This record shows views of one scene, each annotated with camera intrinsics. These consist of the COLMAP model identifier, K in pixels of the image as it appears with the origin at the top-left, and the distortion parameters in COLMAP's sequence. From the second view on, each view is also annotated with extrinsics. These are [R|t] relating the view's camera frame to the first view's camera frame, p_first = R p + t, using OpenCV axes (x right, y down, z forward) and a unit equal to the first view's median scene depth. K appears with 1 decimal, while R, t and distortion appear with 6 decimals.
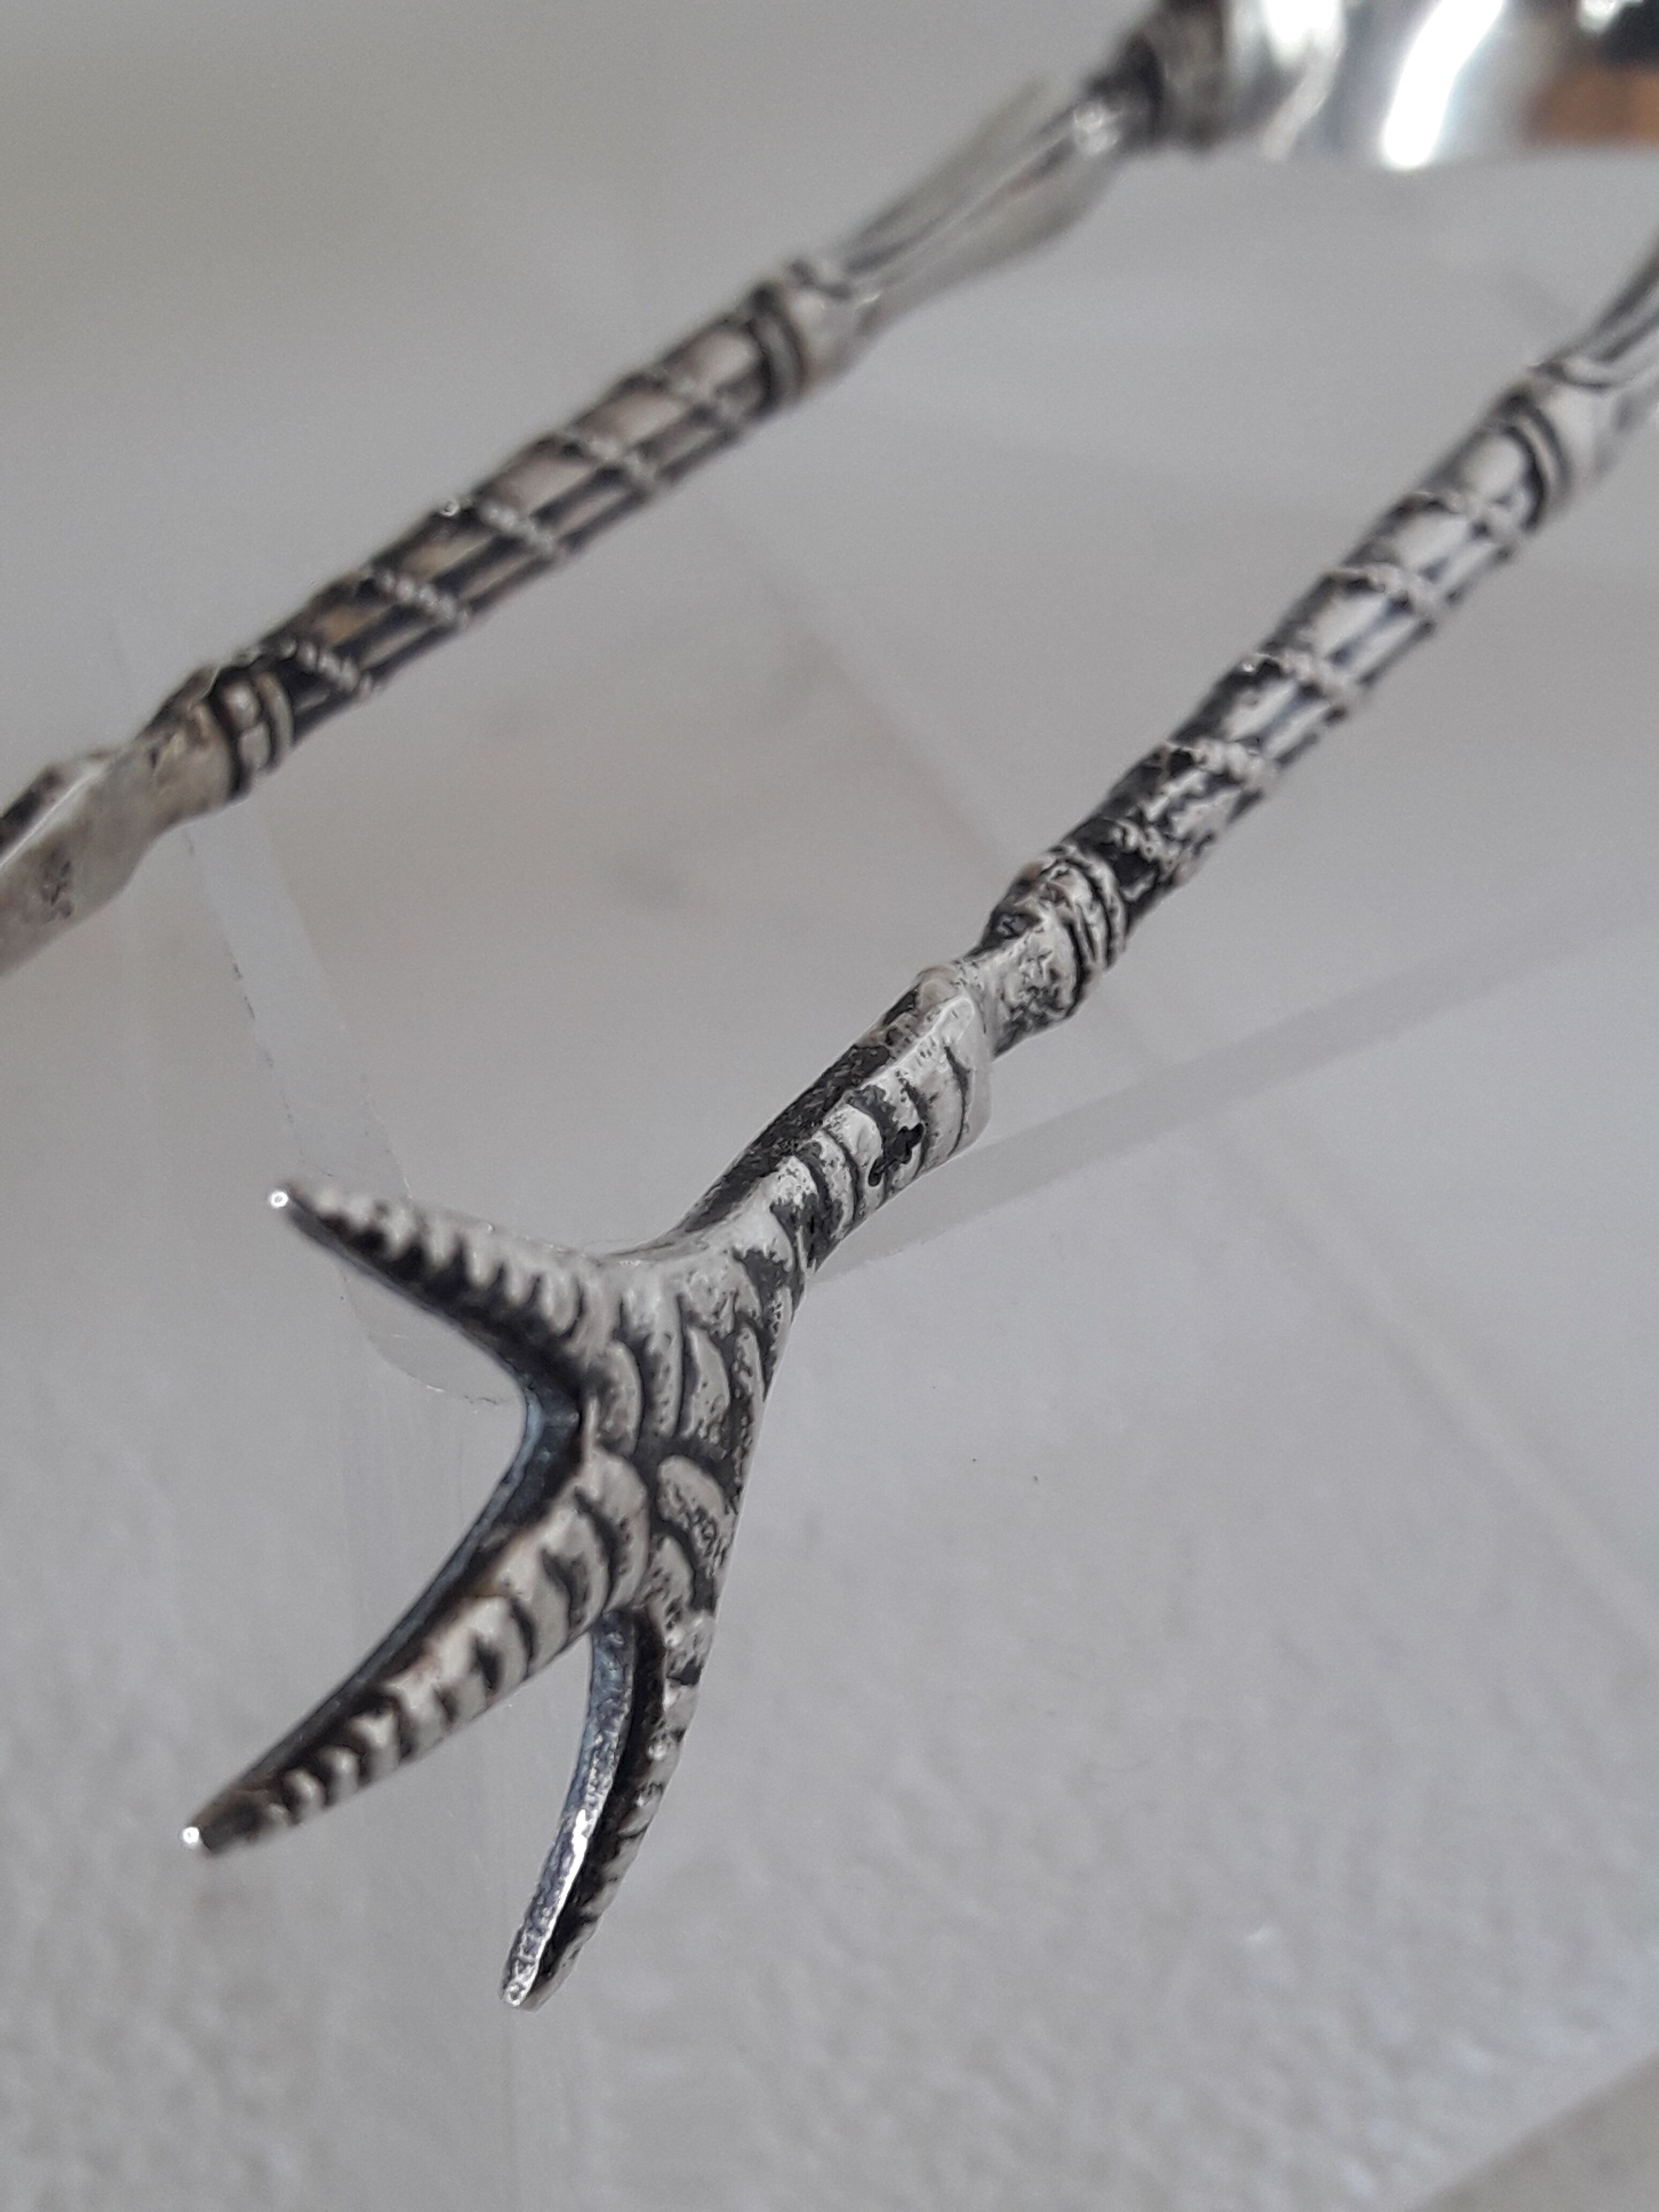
lens RADIAL K [[1817.7, 0, 953.4], [0, 1817.7, 1145.4], [0, 0, 1]] dist [0.065524, 0.002537]
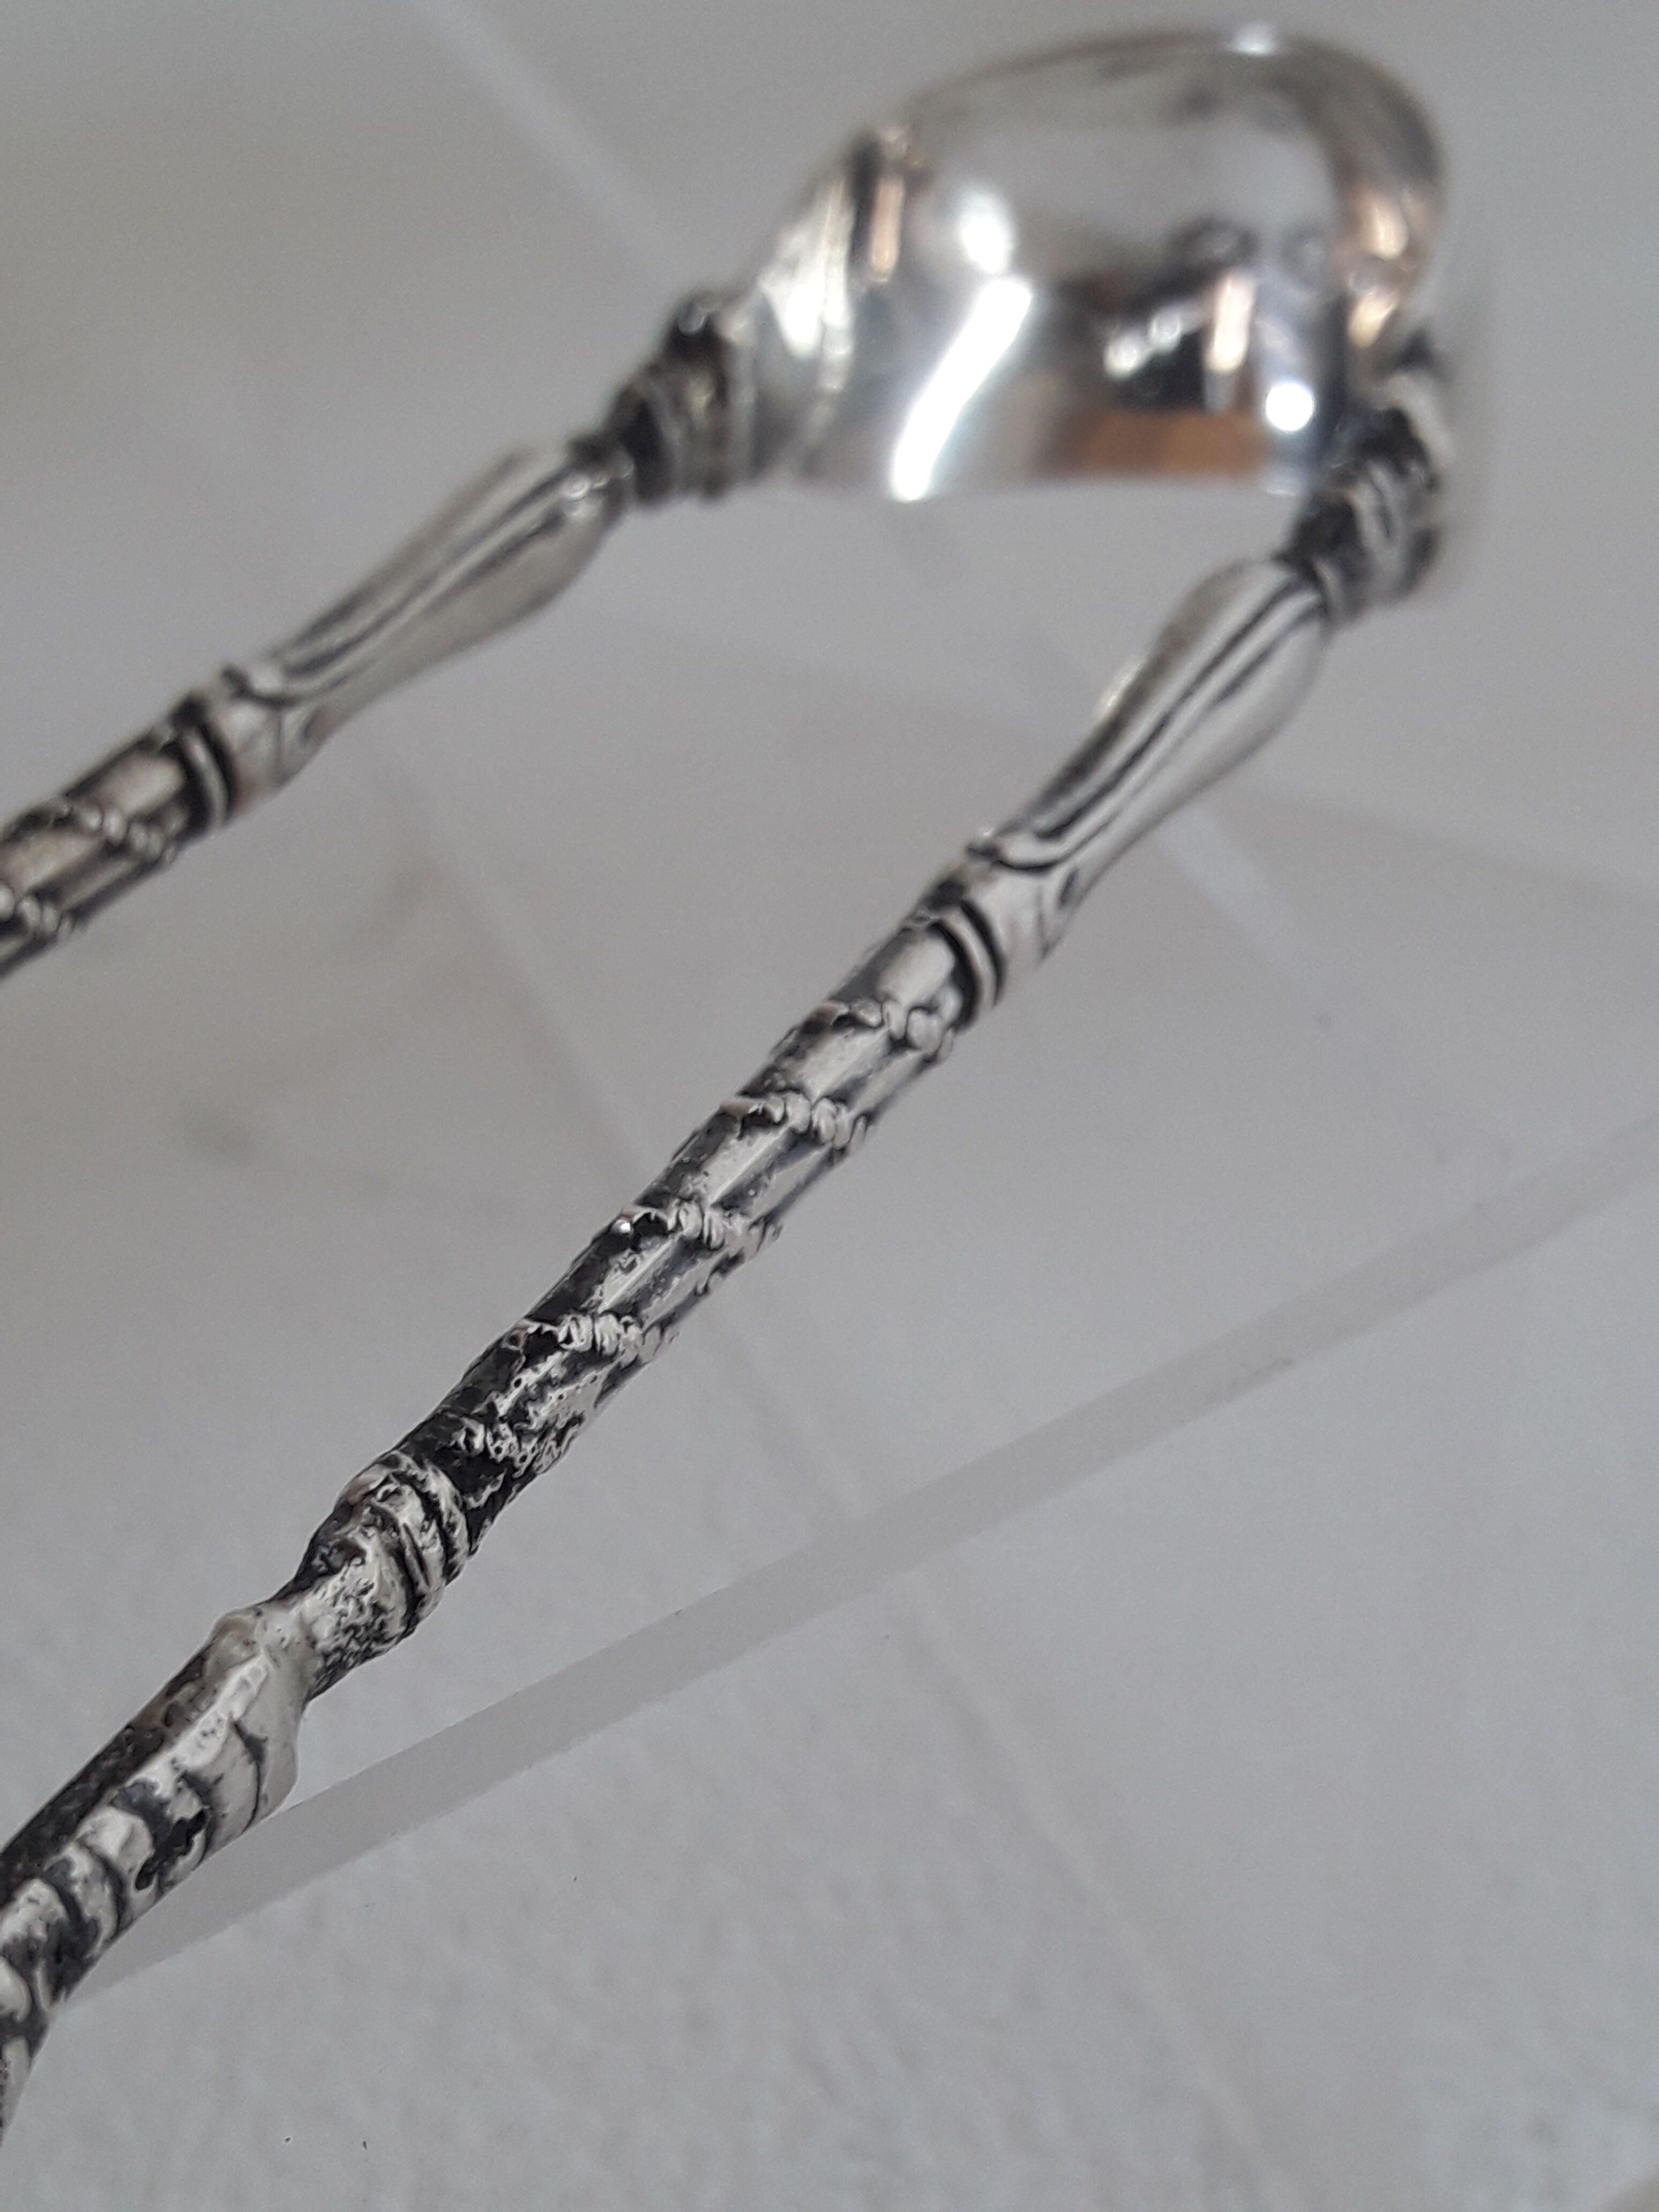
lens RADIAL K [[1817.7, 0, 825.0], [0, 1817.7, 1103.7], [0, 0, 1]] dist [0.065524, 0.002537]
pose [[0.999751, 0.001722, 0.022246, 0.245963], [-0.002179, 0.999787, 0.020503, -0.348136], [-0.022206, -0.020546, 0.999542, 0.068948]]
